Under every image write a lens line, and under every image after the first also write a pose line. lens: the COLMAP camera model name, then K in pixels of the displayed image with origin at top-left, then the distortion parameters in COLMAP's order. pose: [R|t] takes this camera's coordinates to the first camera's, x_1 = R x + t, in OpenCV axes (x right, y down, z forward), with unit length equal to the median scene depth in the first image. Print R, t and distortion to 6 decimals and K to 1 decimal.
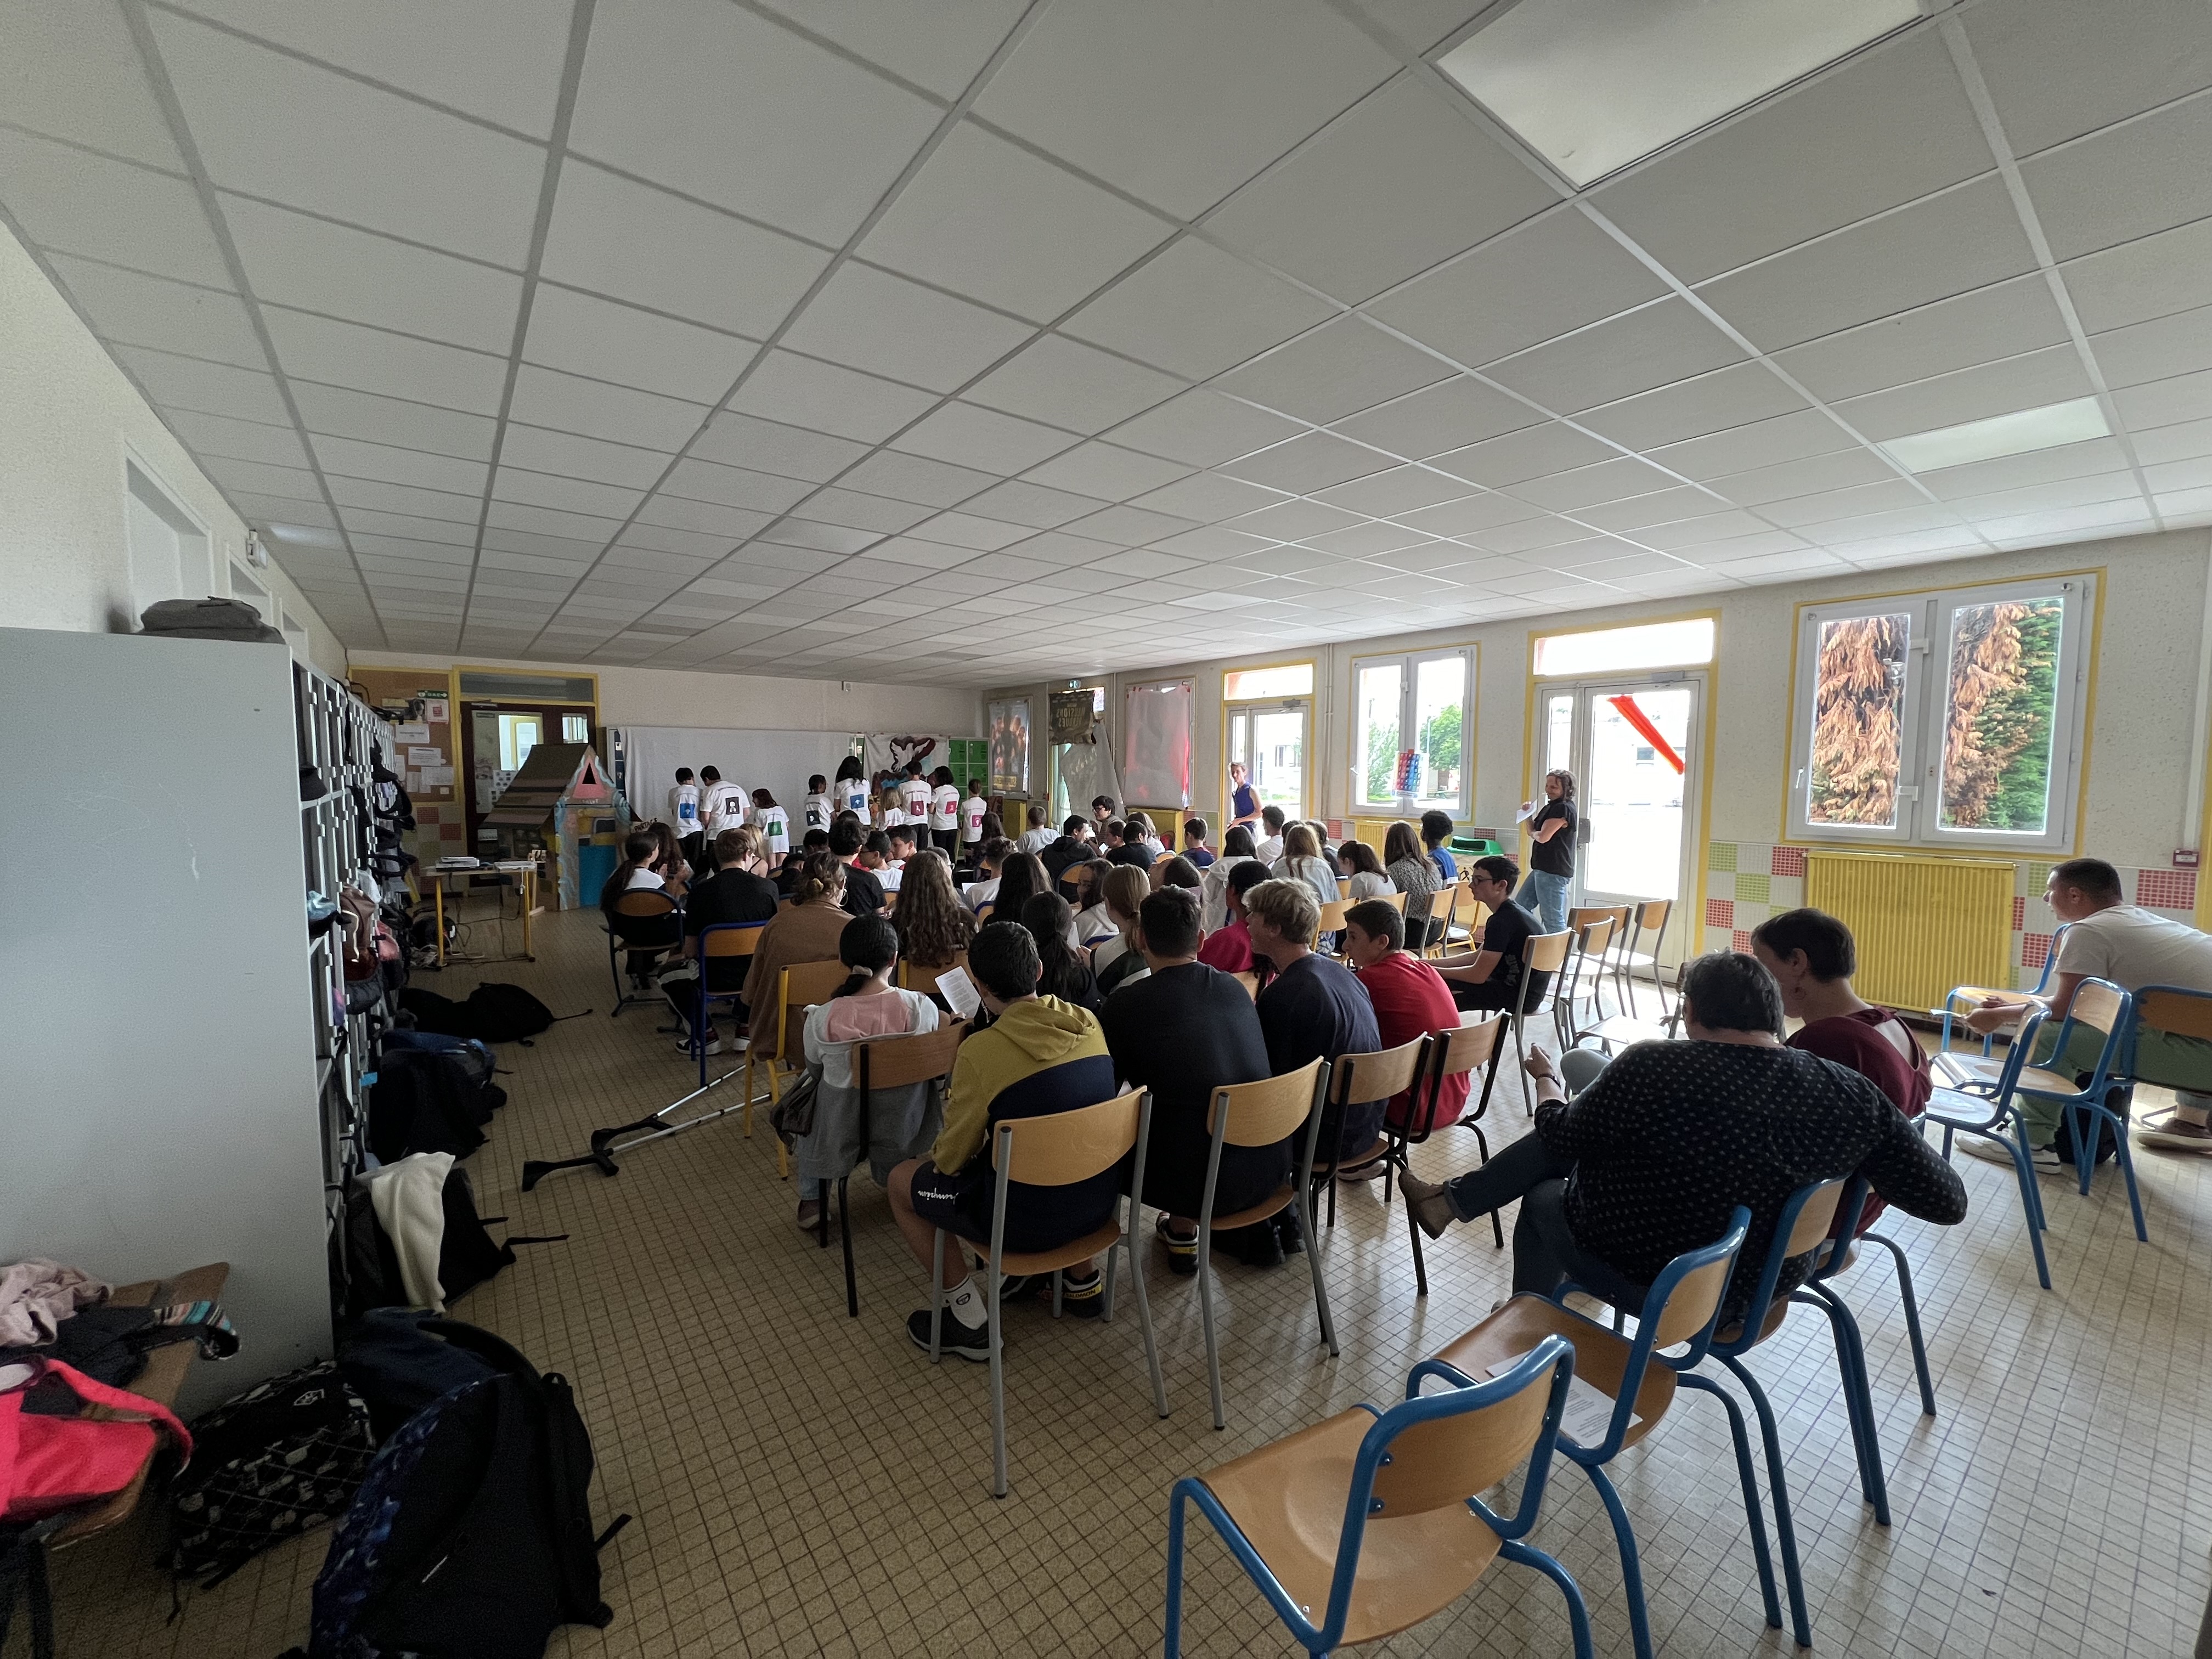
lens RADIAL K [[882.6, 0, 1125.3], [0, 882.6, 827.9], [0, 0, 1]] dist [-0.012407, -0.000565]
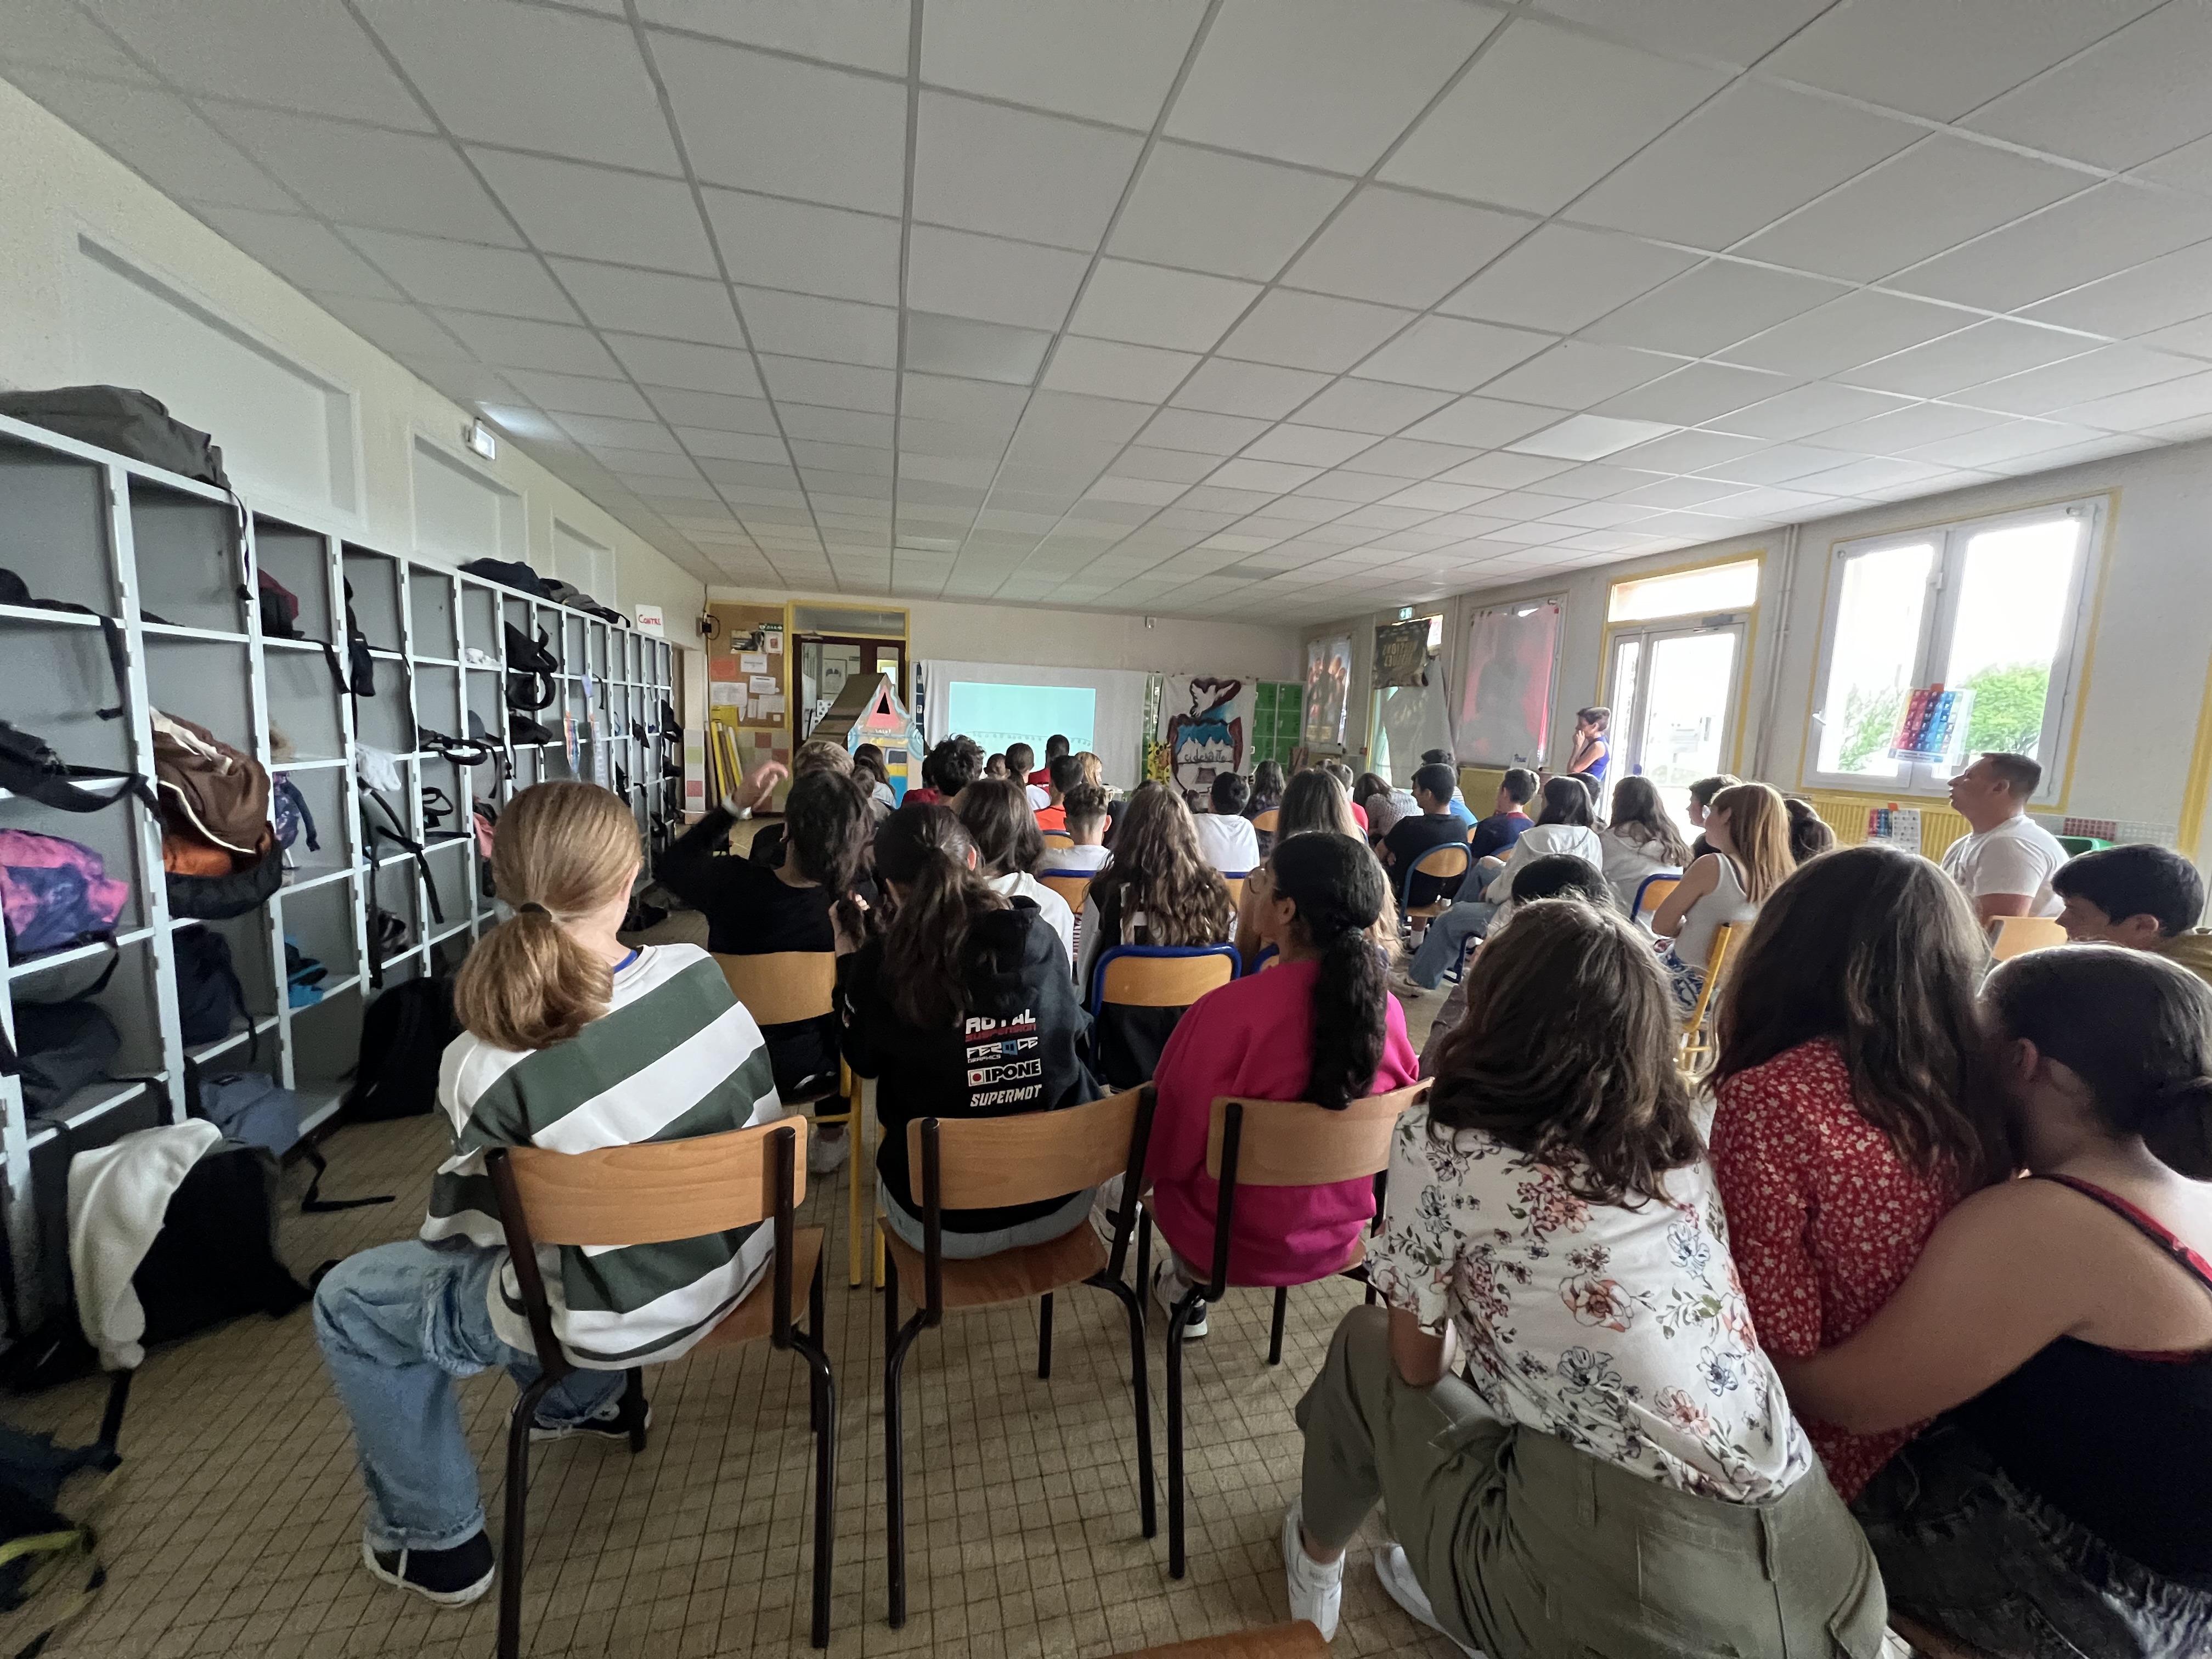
lens RADIAL K [[891.3, 0, 1108.1], [0, 891.3, 833.5], [0, 0, 1]] dist [-0.001069, 0.002165]
pose [[0.914254, 0.078057, -0.397550, 0.040906], [-0.060190, 0.996544, 0.057245, 0.011751], [0.400645, -0.028408, 0.915793, 0.157260]]
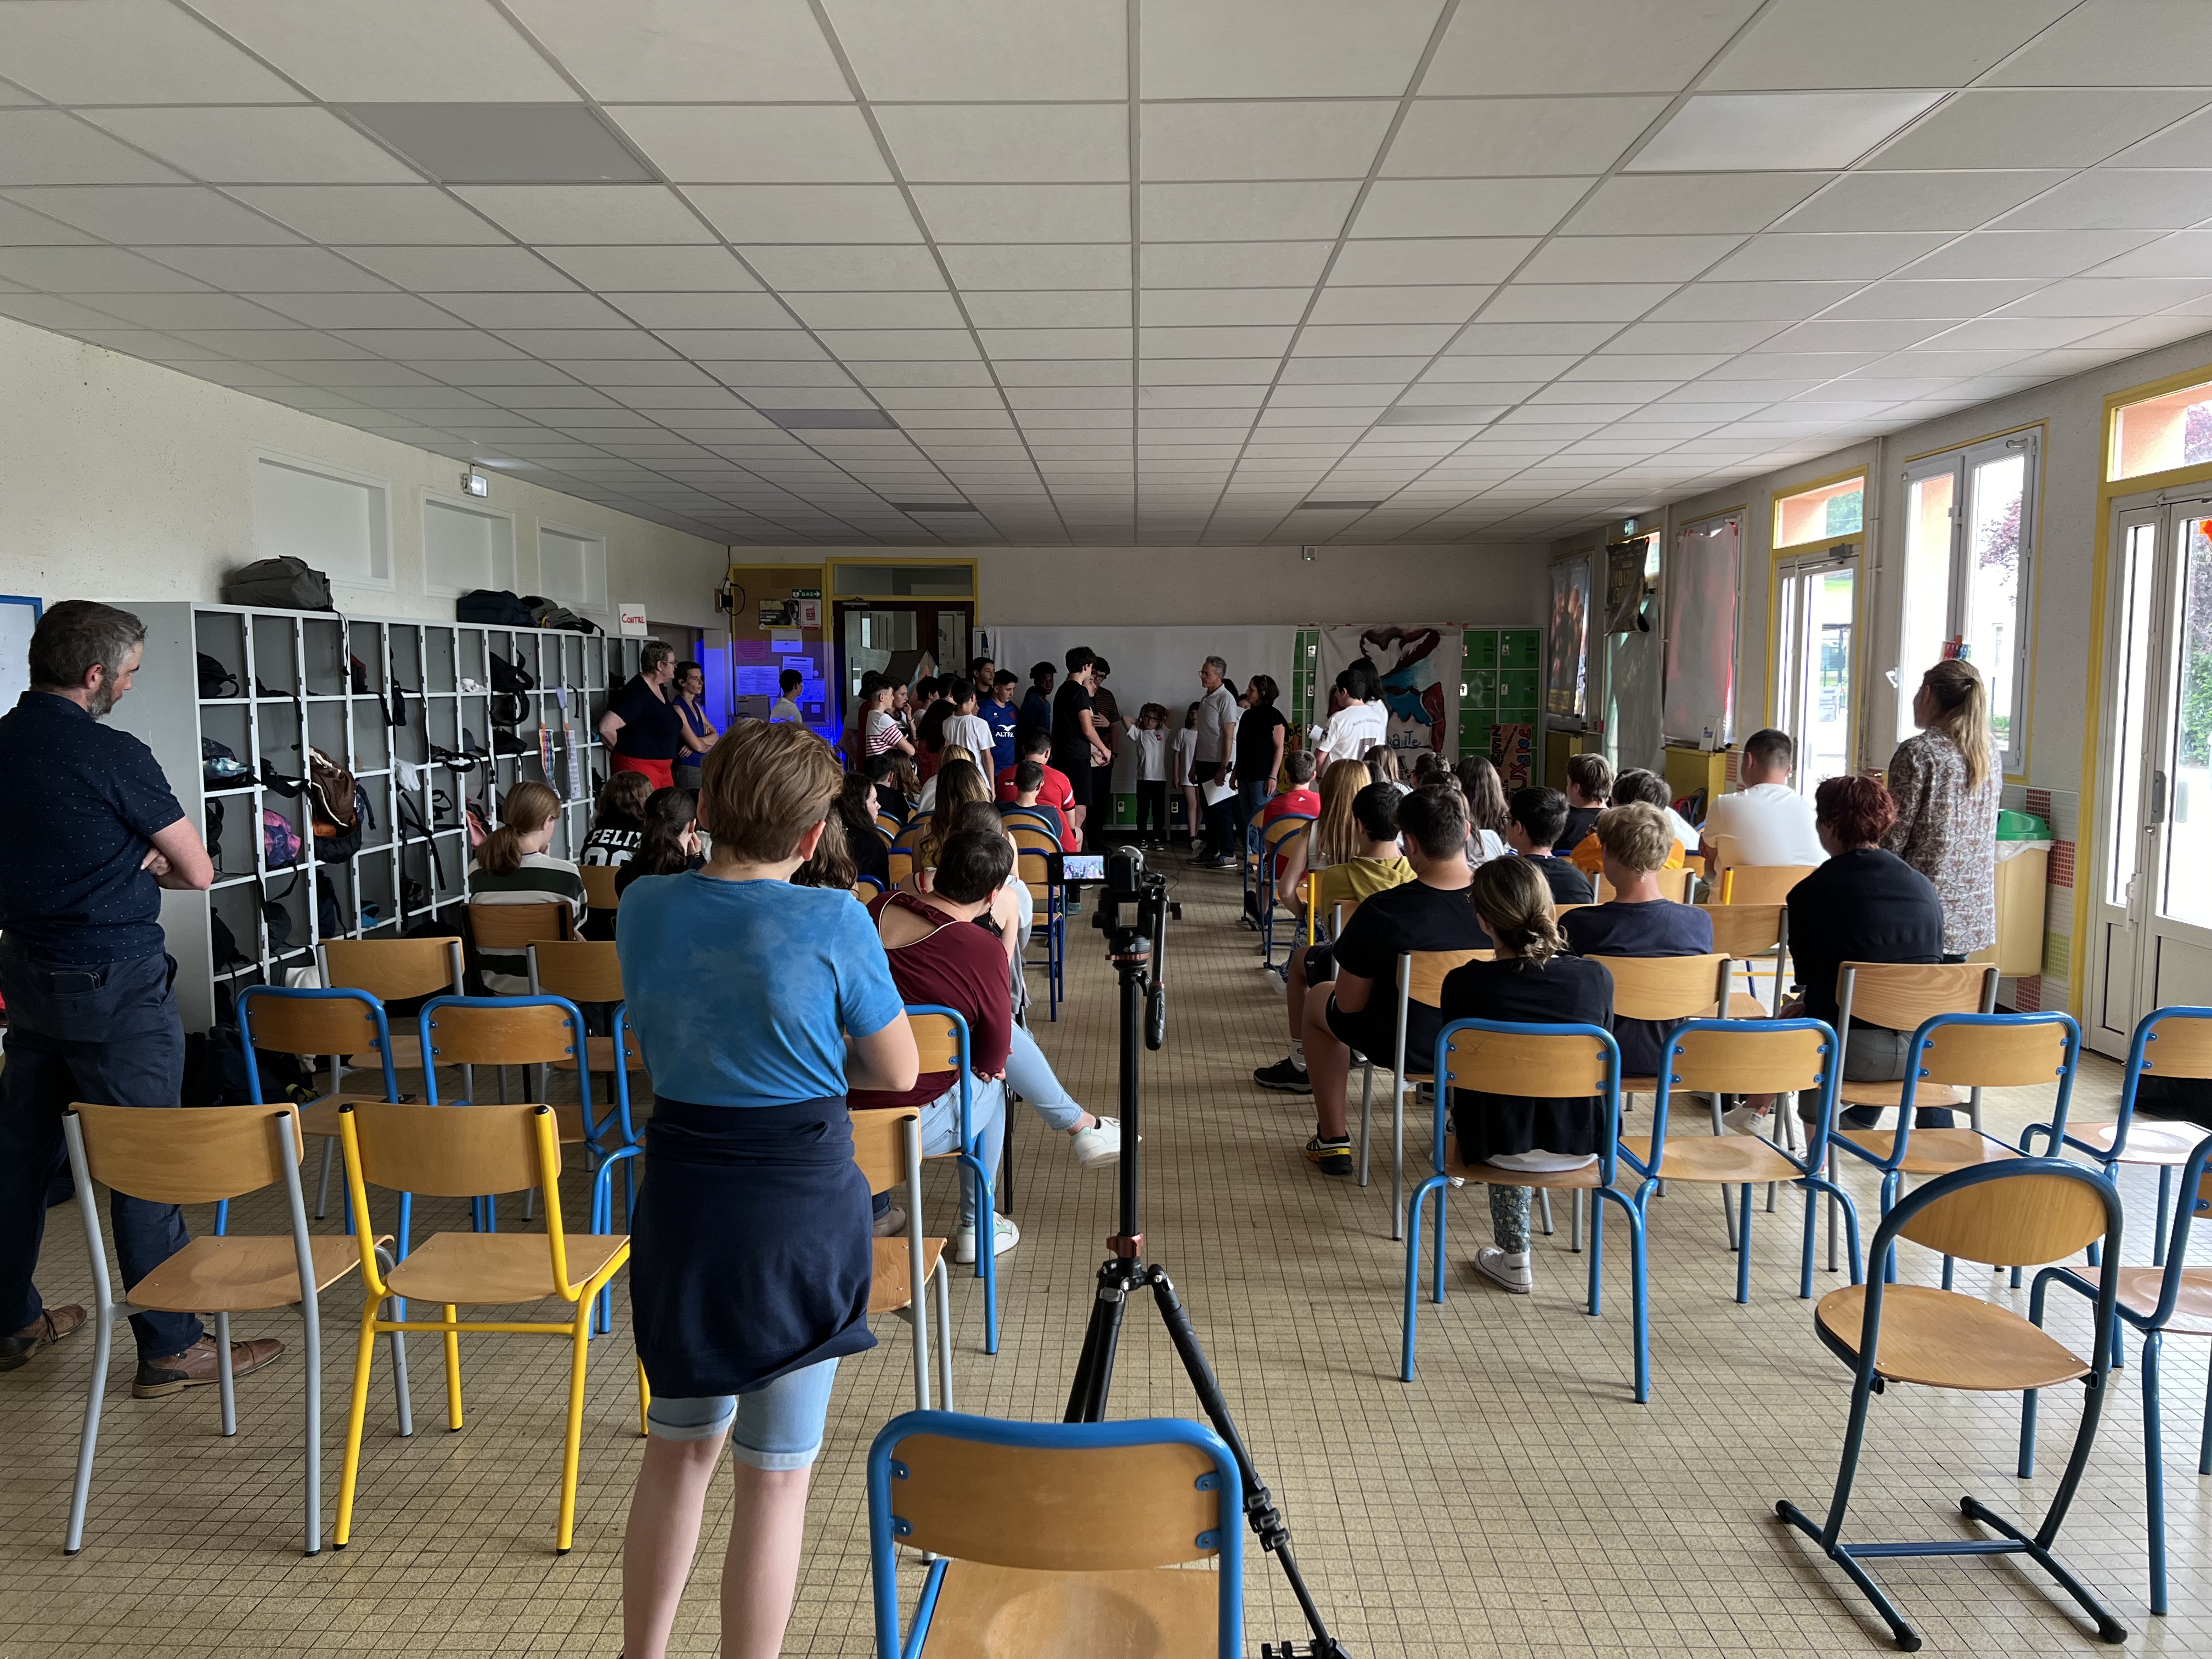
lens RADIAL K [[1662.8, 0, 1099.1], [0, 1662.8, 849.3], [0, 0, 1]] dist [0.058836, -0.076765]
pose [[0.776578, 0.057652, -0.627378, 0.452065], [-0.036045, 0.998239, 0.047114, 0.007644], [0.628990, -0.013973, 0.777288, -0.077919]]
